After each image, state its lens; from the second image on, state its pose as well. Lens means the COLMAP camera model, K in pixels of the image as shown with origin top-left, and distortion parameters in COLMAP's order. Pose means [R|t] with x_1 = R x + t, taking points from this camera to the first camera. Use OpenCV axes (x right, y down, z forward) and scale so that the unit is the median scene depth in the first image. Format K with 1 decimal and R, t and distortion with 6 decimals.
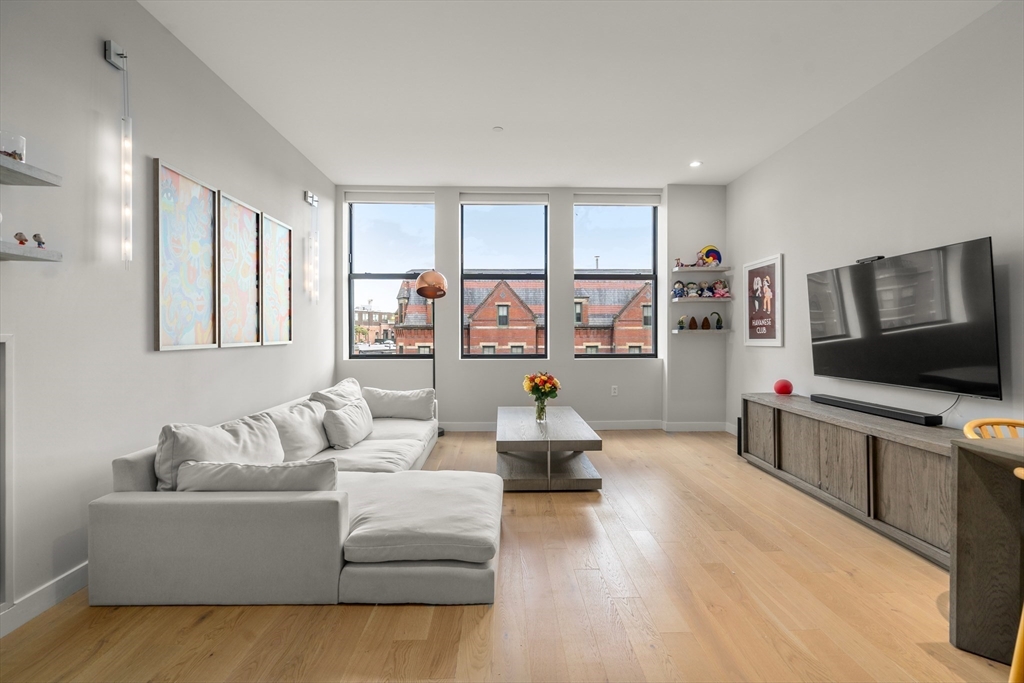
lens RADIAL K [[465.0, 0, 512.0], [0, 465.0, 341.5], [0, 0, 1]] dist [-0.008678, -0.000104]
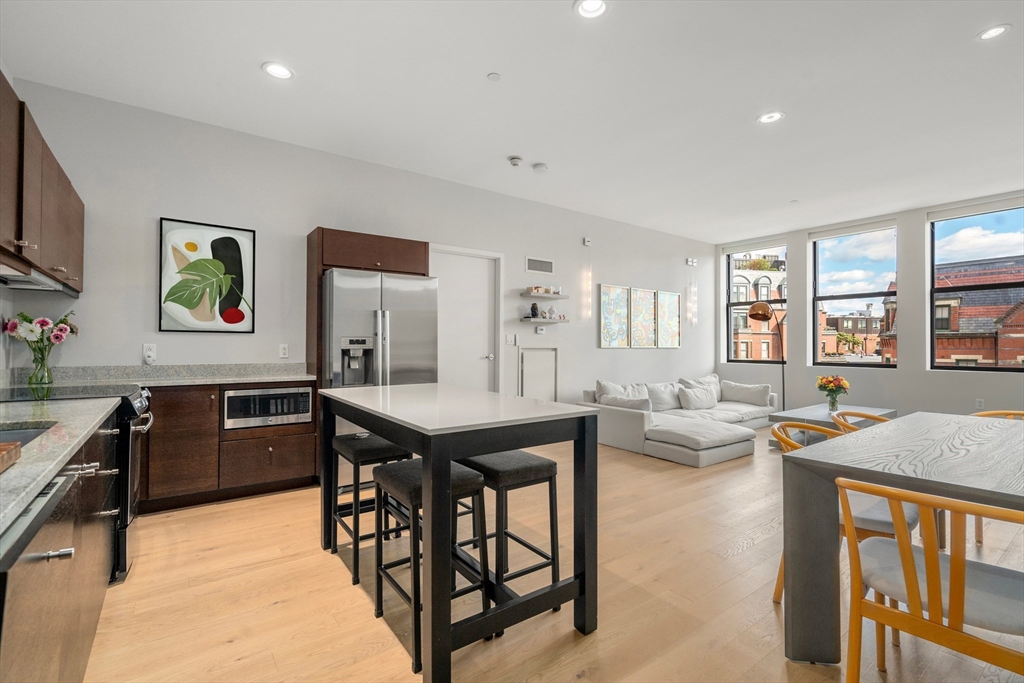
lens RADIAL K [[464.2, 0, 513.4], [0, 464.2, 343.6], [0, 0, 1]] dist [-0.004392, 0.000249]
pose [[0.565892, 0.001602, -0.824478, 0.815542], [-0.014532, 0.999862, -0.008032, 0.000884], [0.824351, 0.016527, 0.565837, -0.633169]]
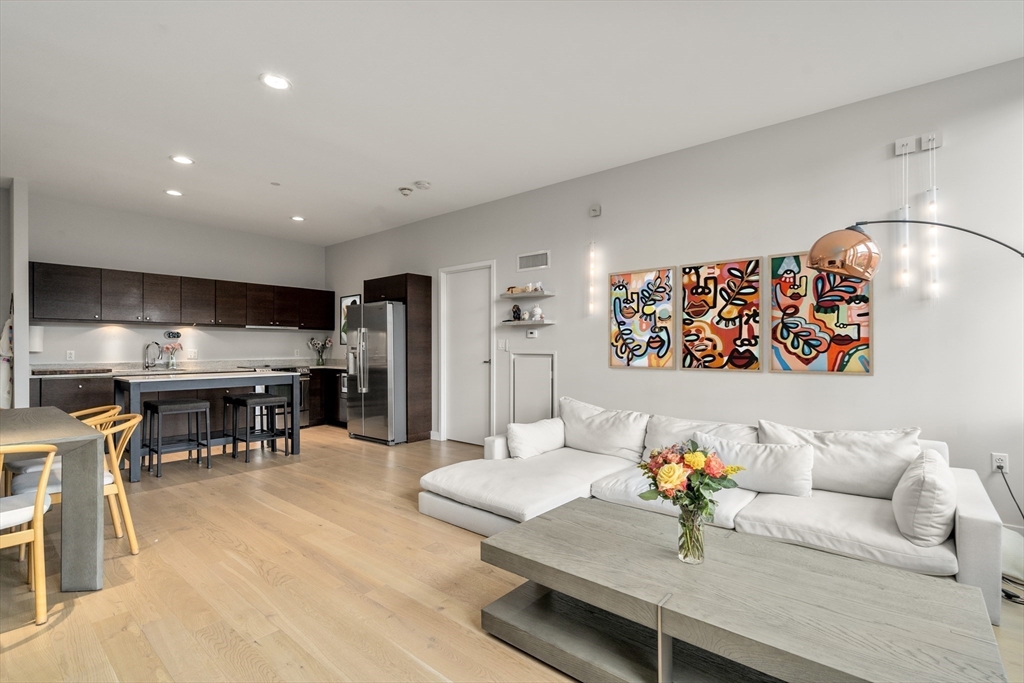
lens RADIAL K [[470.1, 0, 511.6], [0, 470.1, 354.1], [0, 0, 1]] dist [-0.000366, 0.000089]
pose [[-0.669234, 0.009261, -0.742994, 0.637197], [-0.009726, 0.999727, 0.021221, -0.031236], [0.742988, 0.021428, -0.668962, 1.513137]]
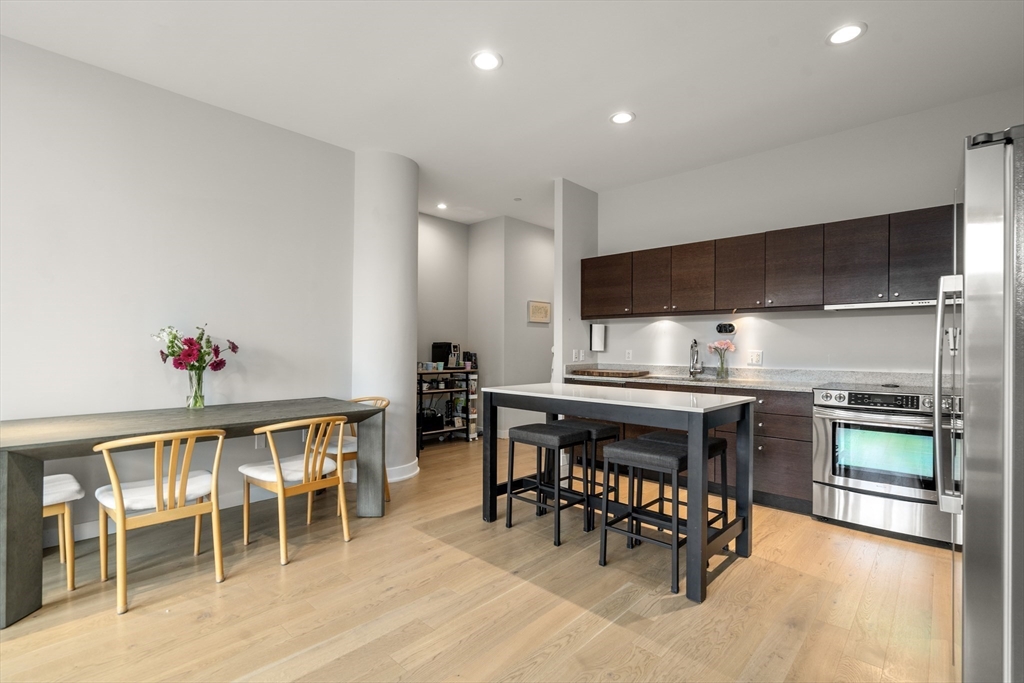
lens RADIAL K [[464.2, 0, 513.4], [0, 464.2, 343.6], [0, 0, 1]] dist [-0.004392, 0.000249]
pose [[-0.707794, -0.000468, 0.706419, -0.412200], [0.006096, 0.999959, 0.006770, -0.024915], [-0.706392, 0.009098, -0.707762, 0.488327]]
